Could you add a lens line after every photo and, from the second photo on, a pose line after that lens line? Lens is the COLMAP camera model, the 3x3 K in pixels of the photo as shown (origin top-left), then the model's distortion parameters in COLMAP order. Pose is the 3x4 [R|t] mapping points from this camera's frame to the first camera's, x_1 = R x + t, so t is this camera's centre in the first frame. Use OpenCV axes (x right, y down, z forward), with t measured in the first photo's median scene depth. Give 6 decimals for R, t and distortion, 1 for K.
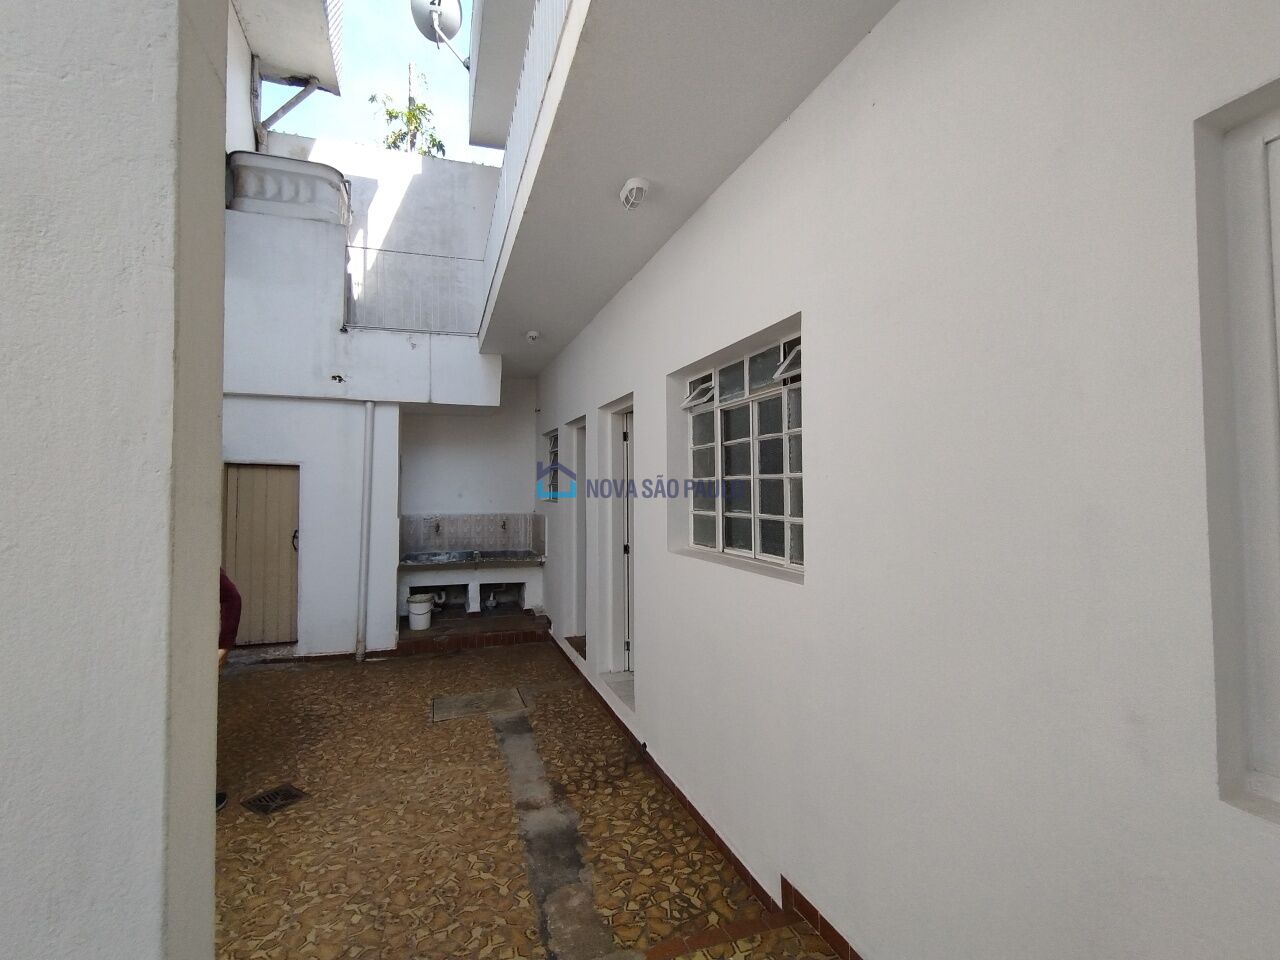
lens RADIAL K [[576.6, 0, 638.4], [0, 576.6, 474.8], [0, 0, 1]] dist [-0.000158, -0.000045]
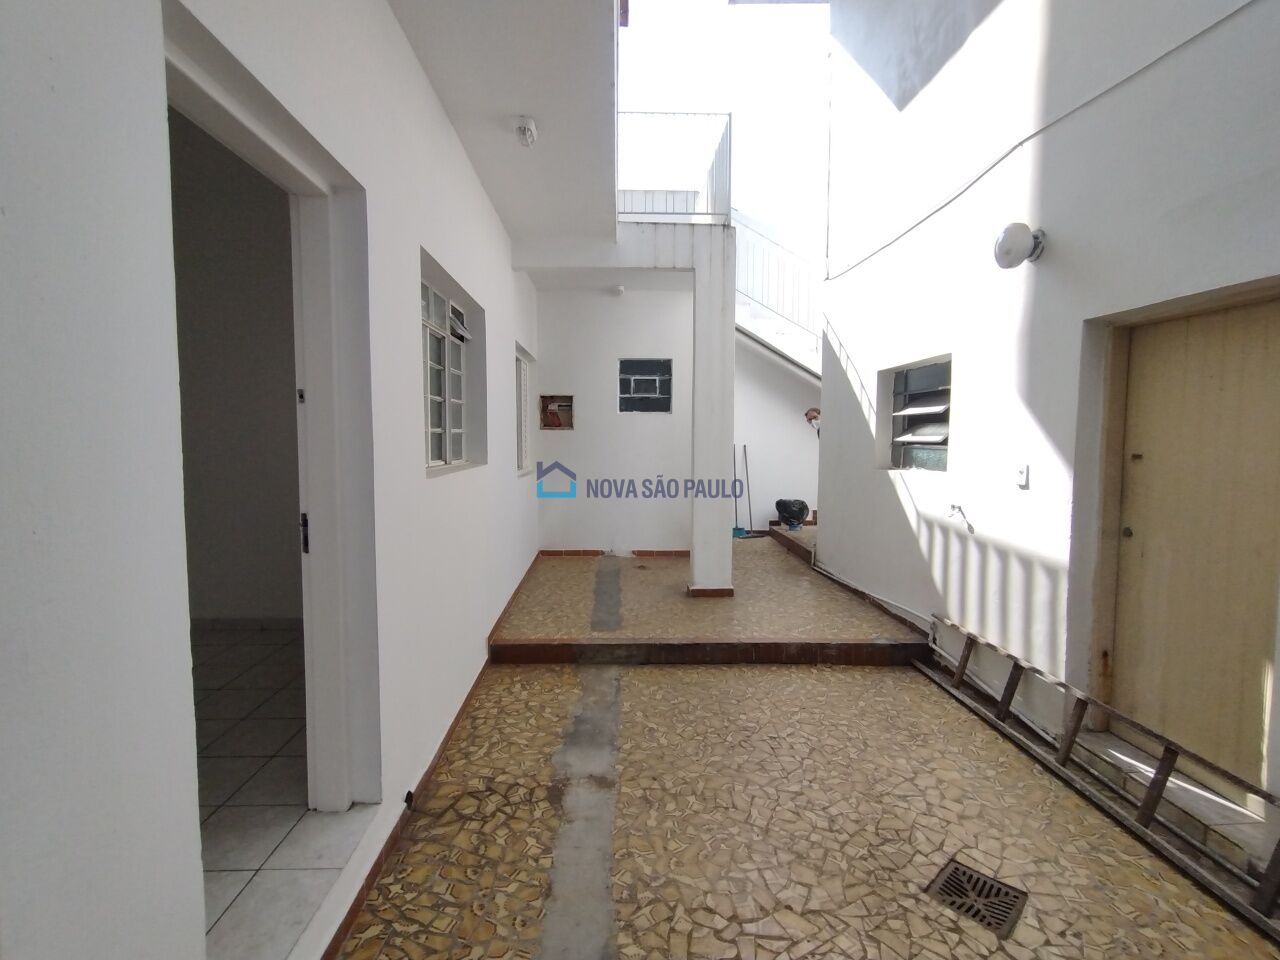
lens RADIAL K [[576.6, 0, 638.2], [0, 576.6, 470.9], [0, 0, 1]] dist [-0.000158, -0.000045]
pose [[-0.955007, -0.016605, 0.296119, -0.488775], [-0.008264, 0.999534, 0.029396, 0.102861], [-0.296469, 0.025626, -0.954699, 1.792618]]
